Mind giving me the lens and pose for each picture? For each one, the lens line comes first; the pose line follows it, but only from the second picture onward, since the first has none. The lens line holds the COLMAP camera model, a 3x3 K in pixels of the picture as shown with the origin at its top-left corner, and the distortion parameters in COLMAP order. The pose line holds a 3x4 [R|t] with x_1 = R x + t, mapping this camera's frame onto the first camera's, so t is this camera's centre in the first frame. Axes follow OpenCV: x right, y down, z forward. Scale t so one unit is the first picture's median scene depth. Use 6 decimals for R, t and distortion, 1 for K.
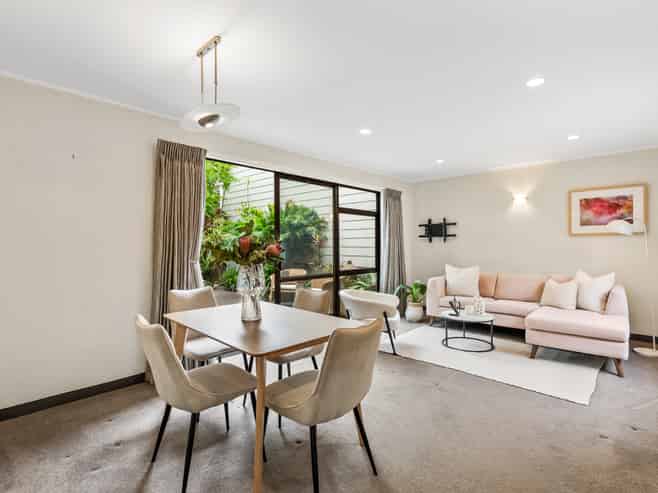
lens RADIAL K [[337.6, 0, 333.3], [0, 337.6, 245.5], [0, 0, 1]] dist [-0.003865, 0.000864]
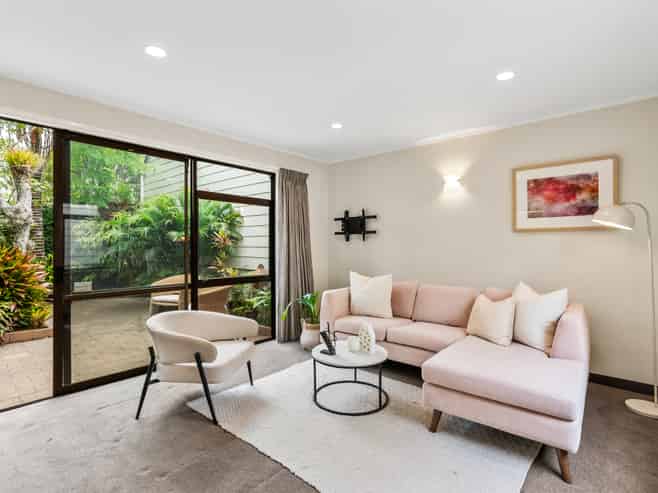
lens RADIAL K [[337.6, 0, 333.3], [0, 337.6, 245.5], [0, 0, 1]] dist [-0.003865, 0.000864]
pose [[0.999304, 0.004153, 0.037084, 0.296281], [-0.004110, 0.999991, -0.001217, 0.001958], [-0.037088, 0.001063, 0.999311, 0.304784]]
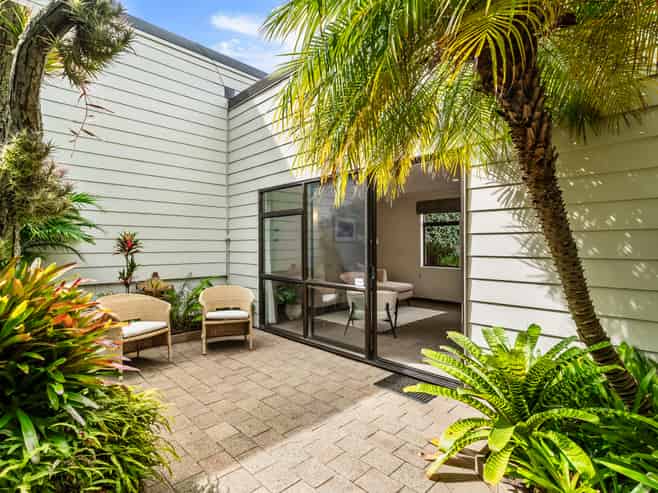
lens RADIAL K [[337.6, 0, 333.3], [0, 337.6, 245.5], [0, 0, 1]] dist [-0.003865, 0.000864]
pose [[0.038527, -0.002974, 0.999253, -0.980618], [0.000664, 0.999995, 0.002951, -0.018783], [-0.999257, 0.000550, 0.038529, 0.948498]]
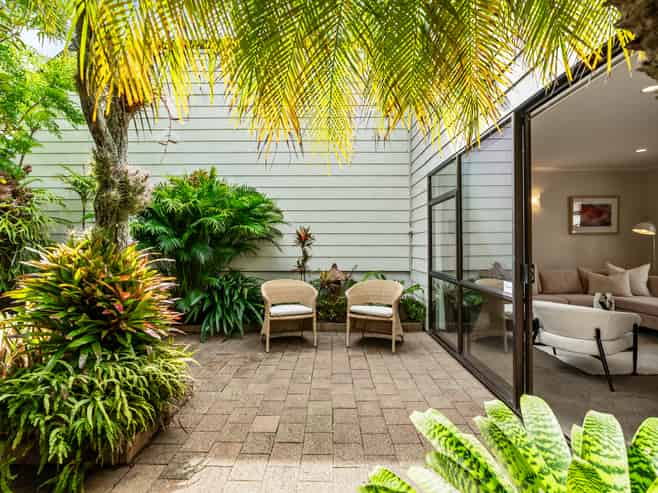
lens RADIAL K [[337.6, 0, 333.3], [0, 337.6, 245.5], [0, 0, 1]] dist [-0.003865, 0.000864]
pose [[0.739026, -0.003979, 0.673665, -0.721941], [0.003806, 0.999991, 0.001731, 0.004363], [-0.673666, 0.001285, 0.739035, 0.692569]]
